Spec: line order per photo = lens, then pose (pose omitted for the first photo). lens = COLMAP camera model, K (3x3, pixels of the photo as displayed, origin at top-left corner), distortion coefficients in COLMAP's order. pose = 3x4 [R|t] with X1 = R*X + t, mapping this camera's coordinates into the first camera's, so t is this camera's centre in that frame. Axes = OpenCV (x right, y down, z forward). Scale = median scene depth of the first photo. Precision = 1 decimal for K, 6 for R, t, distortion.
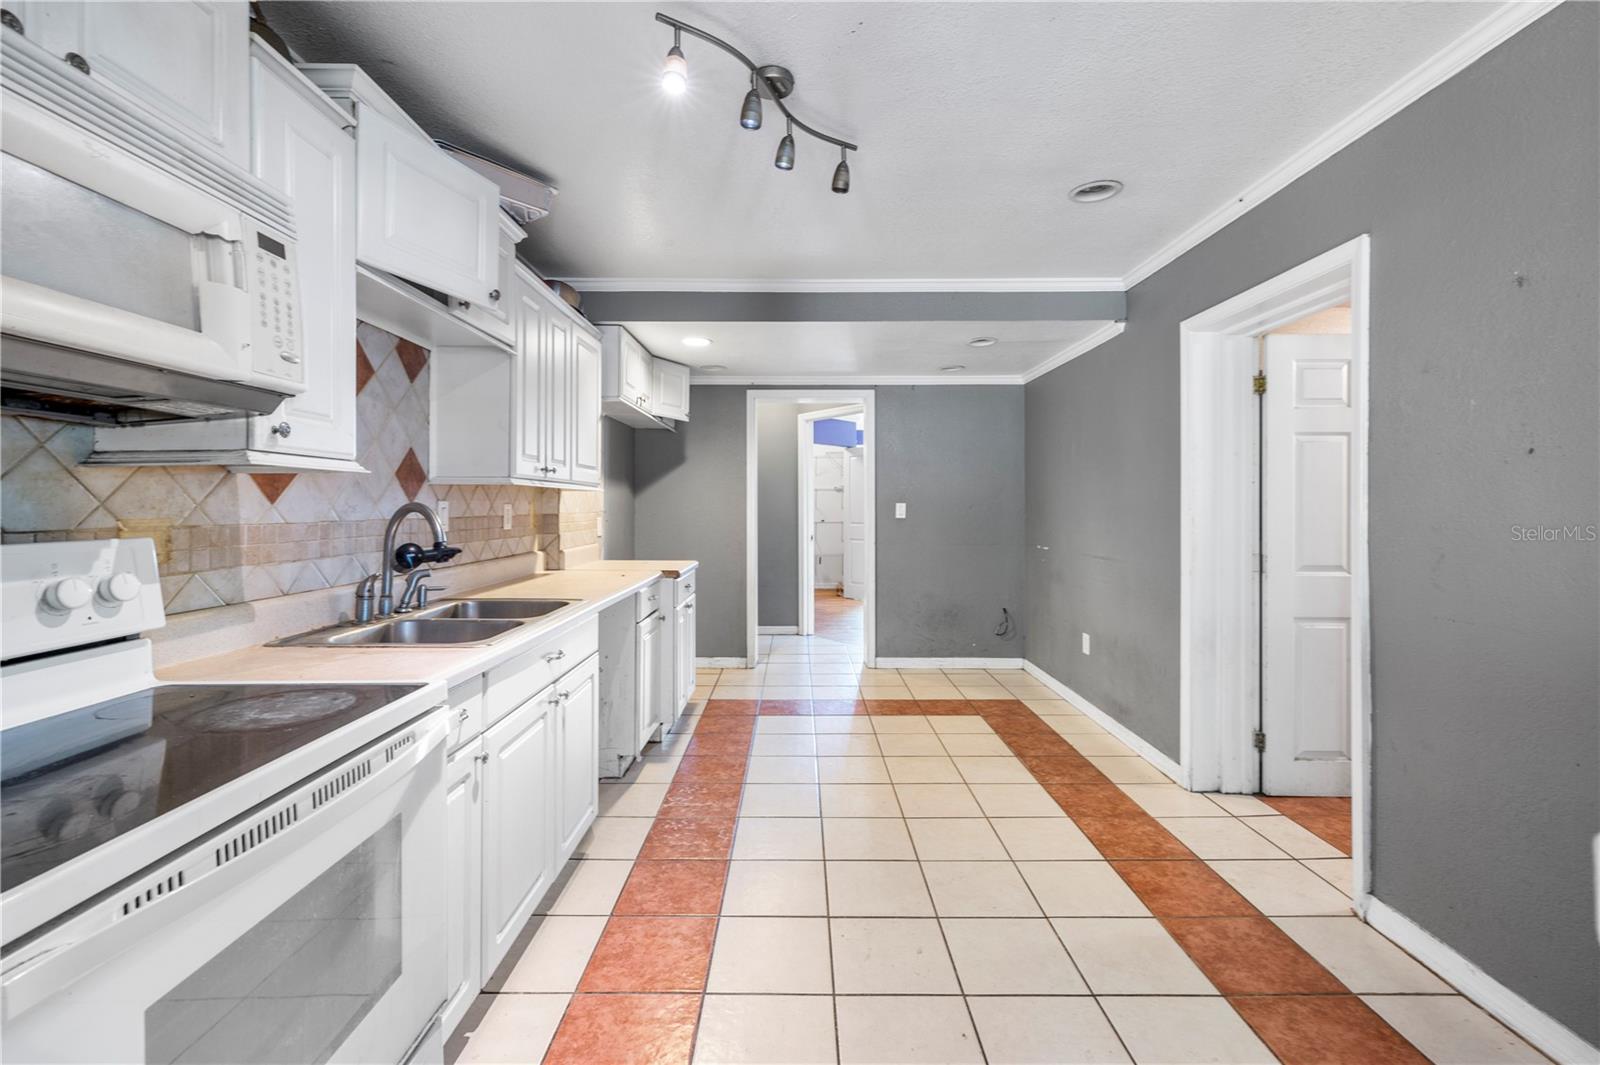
lens RADIAL K [[684.6, 0, 800.6], [0, 684.6, 502.5], [0, 0, 1]] dist [0.001257, -0.000094]
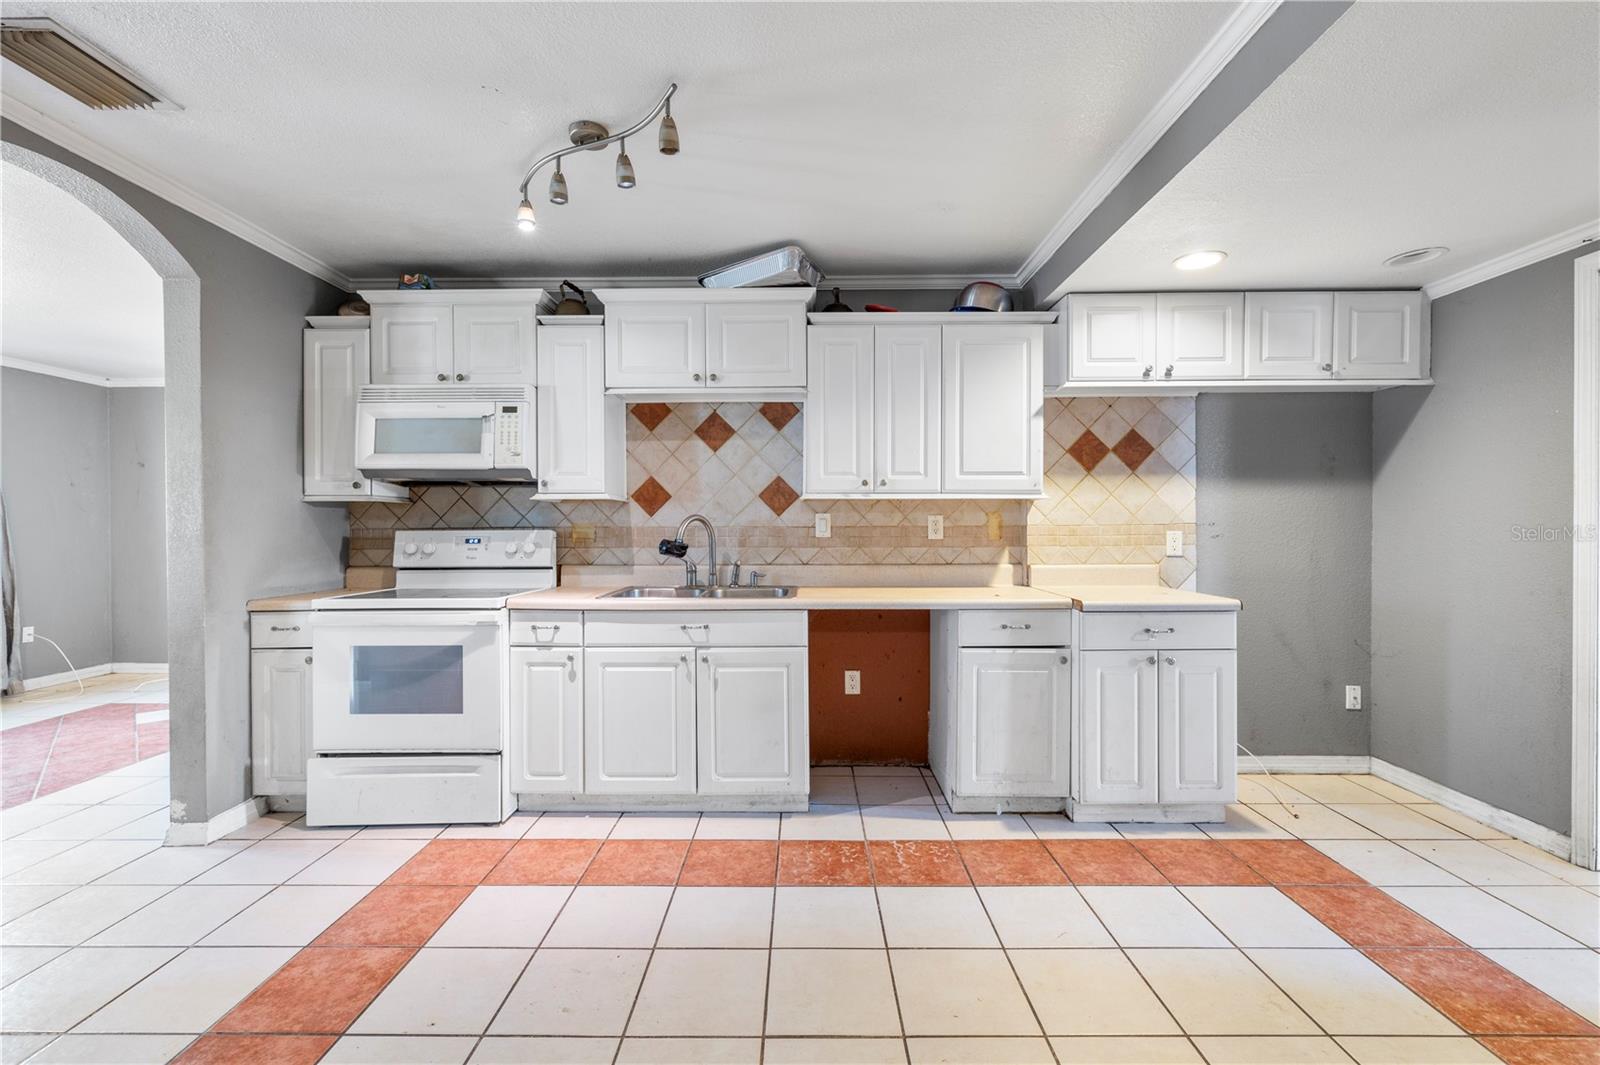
lens RADIAL K [[672.0, 0, 800.0], [0, 672.0, 532.5], [0, 0, 1]] dist [0.000709, -0.000244]
pose [[-0.007950, 0.007165, -0.999943, 0.853946], [0.007009, 0.999950, 0.007109, 0.027532], [0.999944, -0.006952, -0.008000, 1.086617]]
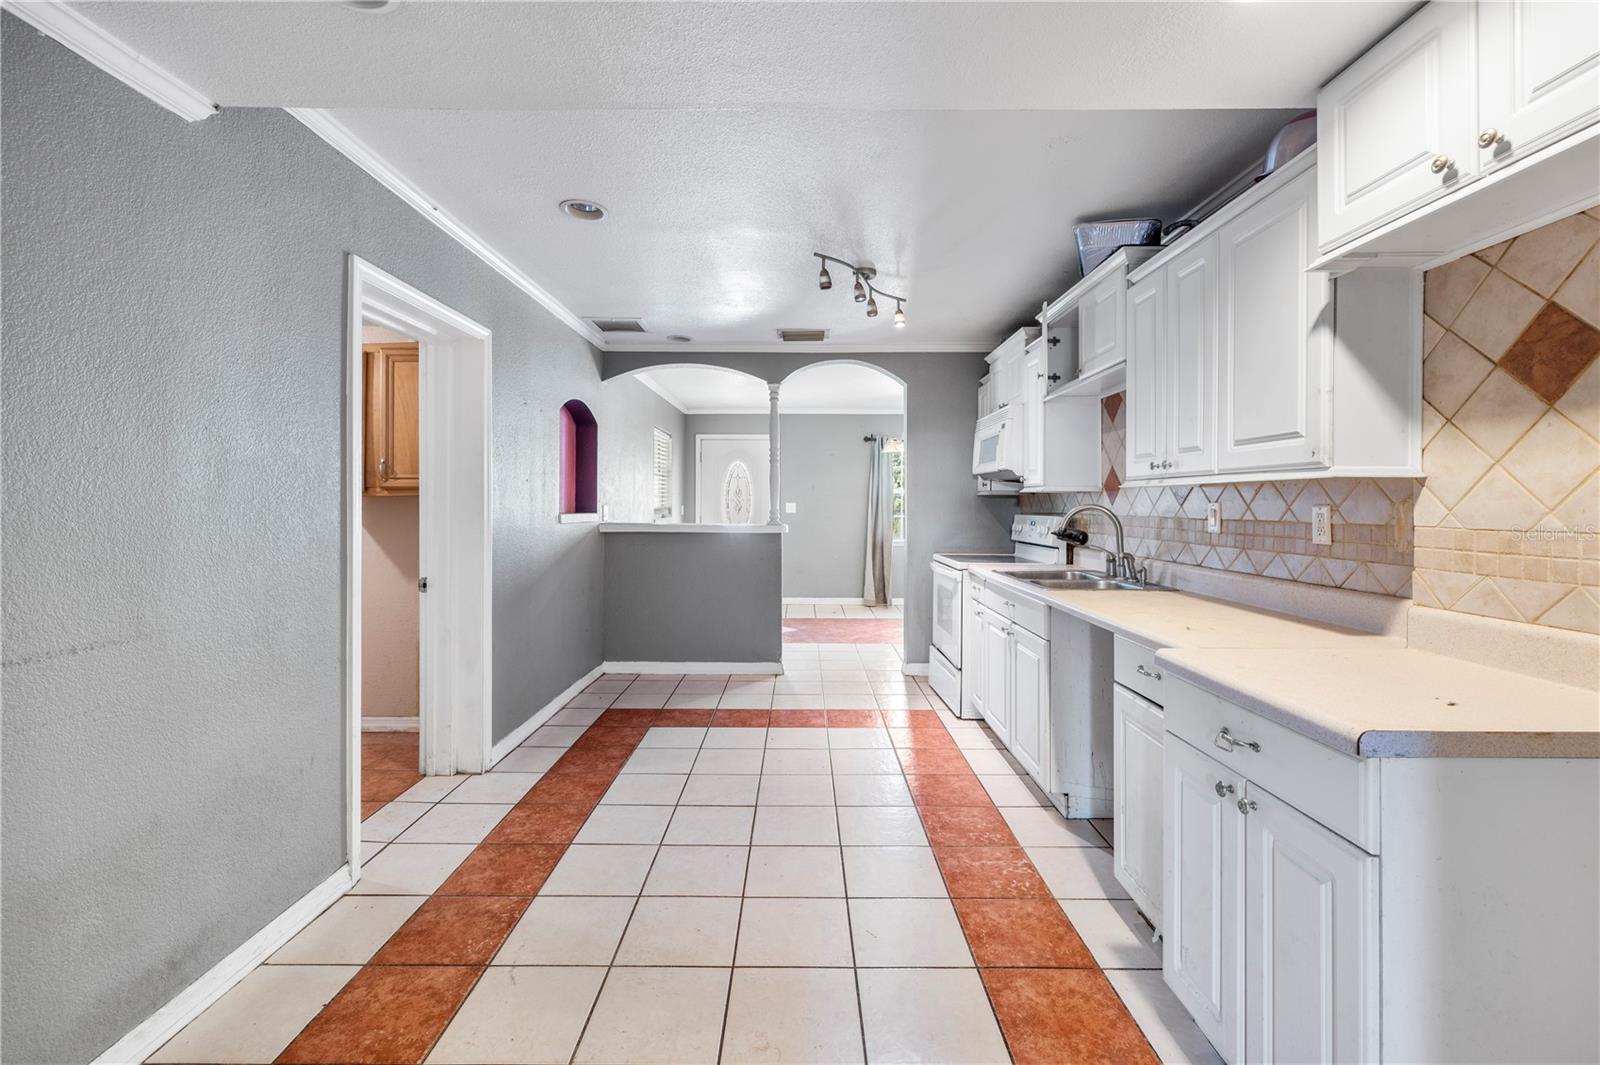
lens RADIAL K [[684.6, 0, 800.6], [0, 684.6, 502.5], [0, 0, 1]] dist [0.001257, -0.000094]
pose [[-0.999984, -0.003515, 0.004329, 0.095800], [-0.003542, 0.999975, -0.006129, 0.007013], [-0.004307, -0.006144, -0.999972, 2.268895]]
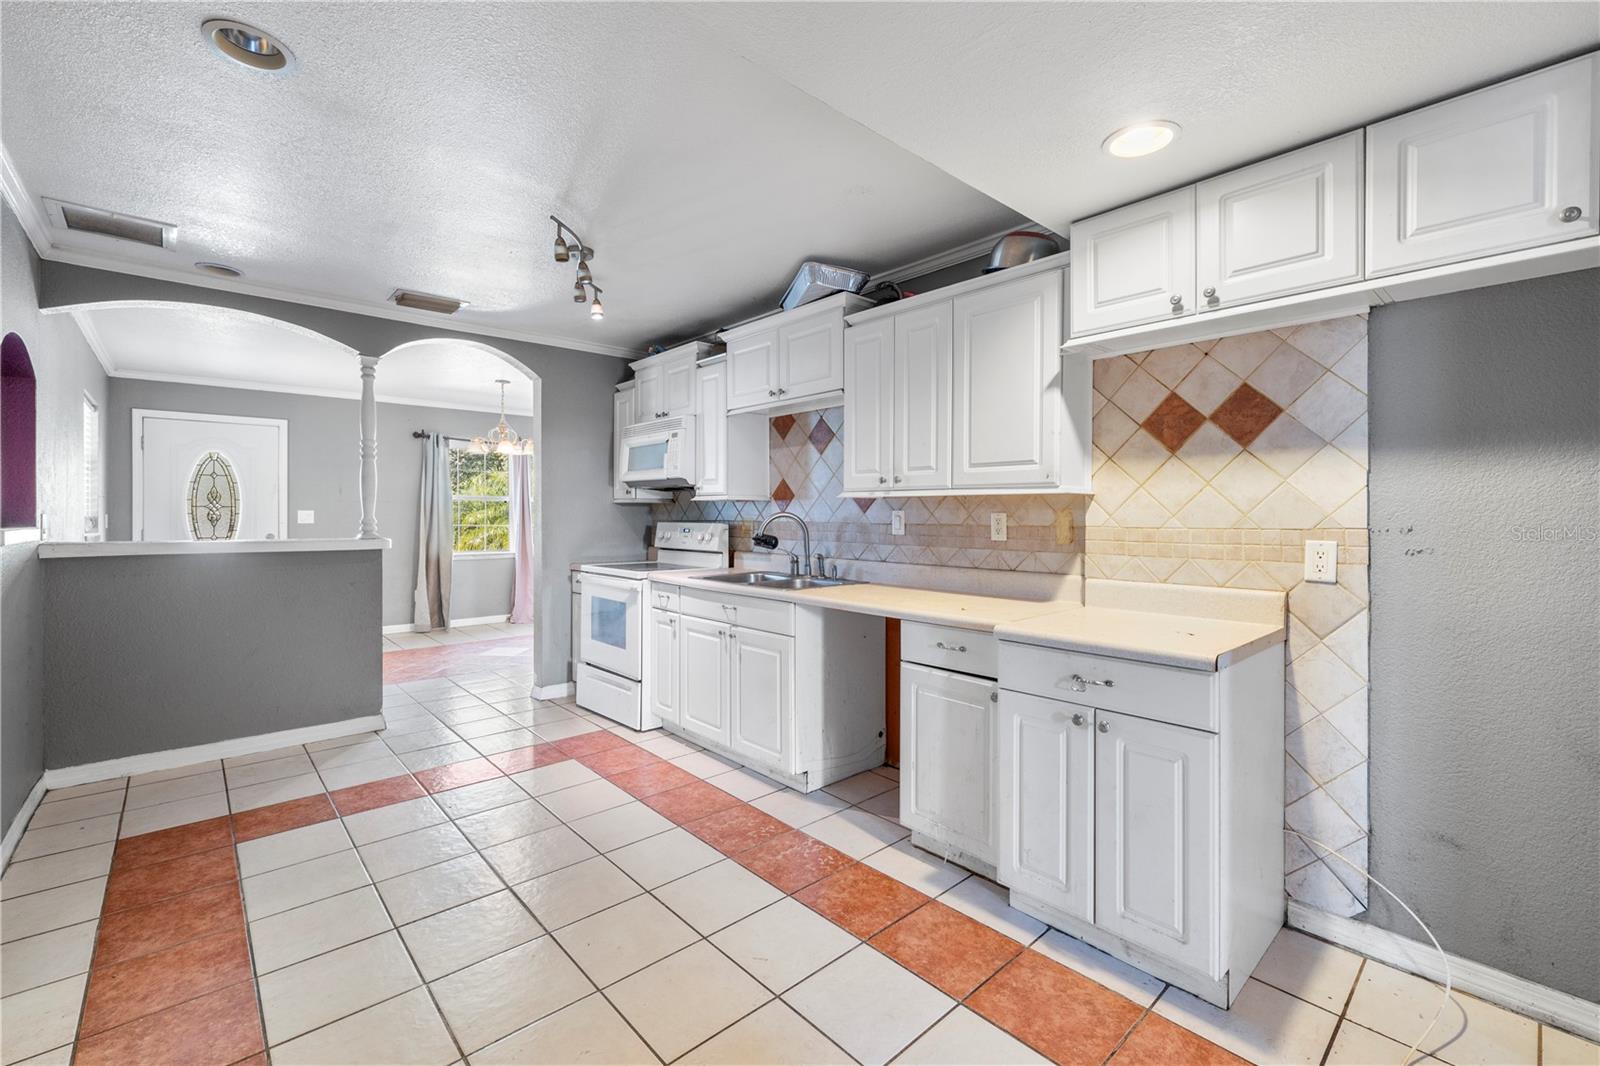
lens RADIAL K [[680.2, 0, 801.7], [0, 680.2, 514.8], [0, 0, 1]] dist [0.000498, -0.000966]
pose [[-0.741679, -0.000208, -0.670755, 0.521804], [0.000504, 0.999999, -0.000868, 0.007571], [0.670755, -0.000982, -0.741679, 2.048909]]
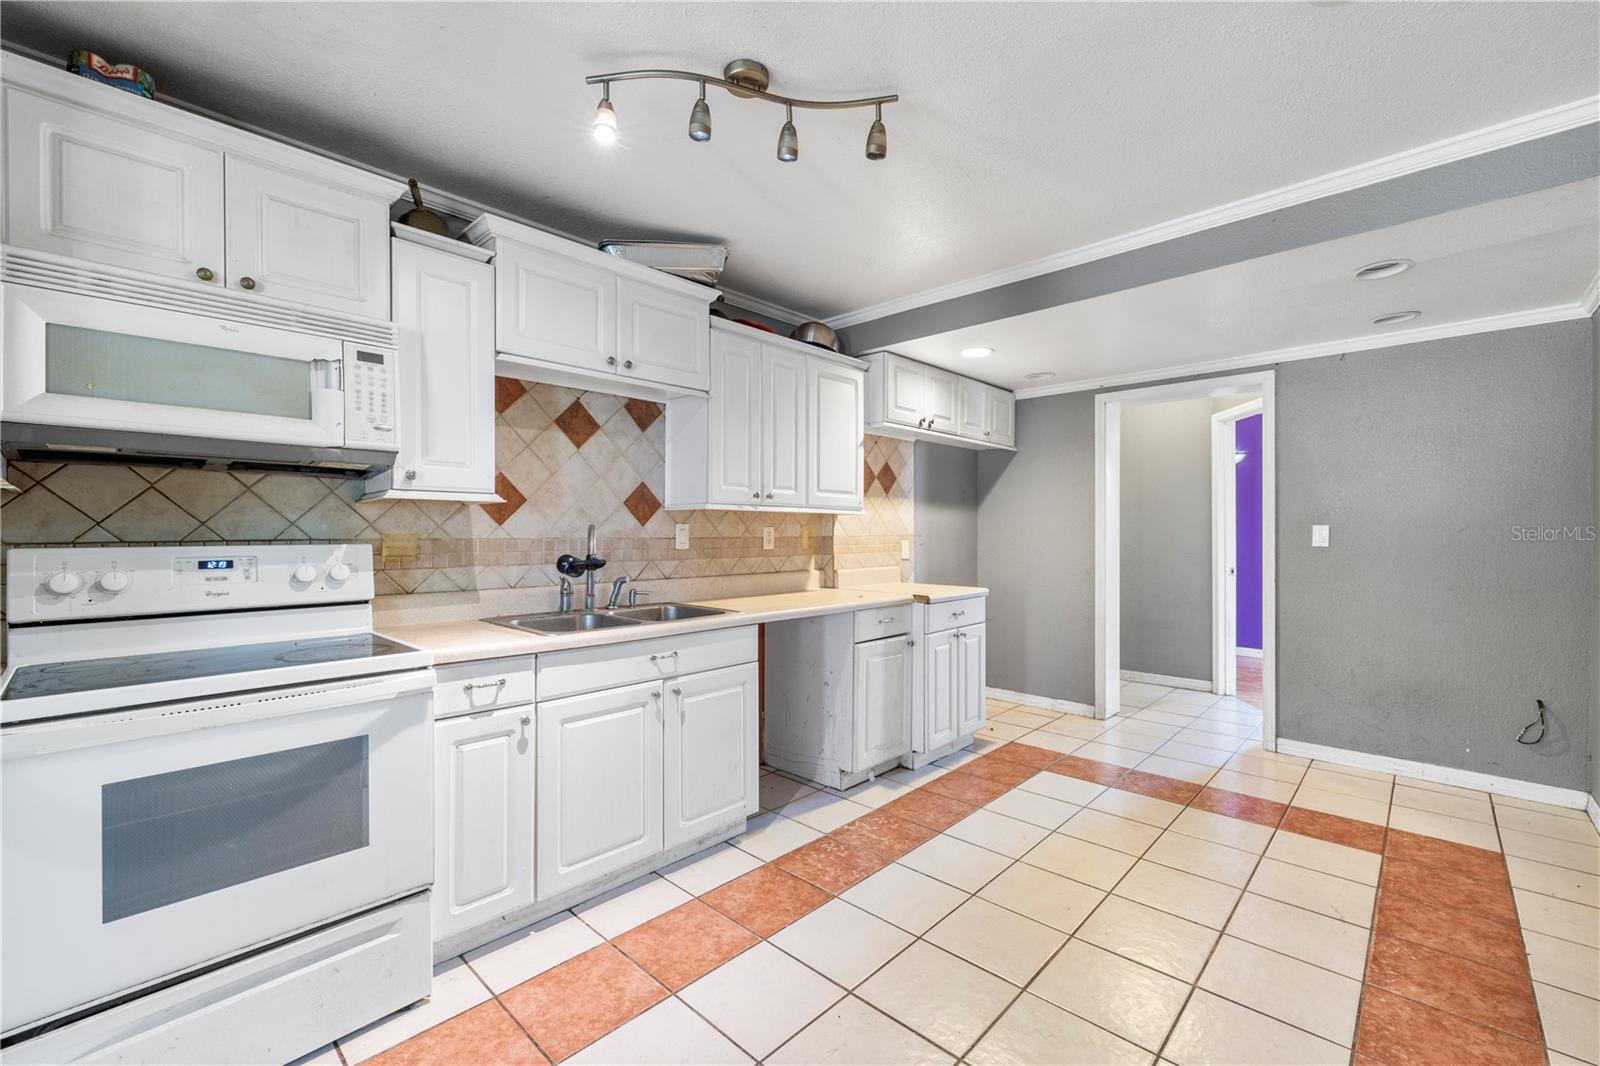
lens RADIAL K [[672.0, 0, 800.0], [0, 672.0, 533.0], [0, 0, 1]] dist [0.000709, -0.000244]
pose [[0.725172, 0.000507, -0.688568, 0.526263], [0.002545, 0.999991, 0.003417, 0.011600], [0.688564, -0.004231, 0.725164, 0.298955]]
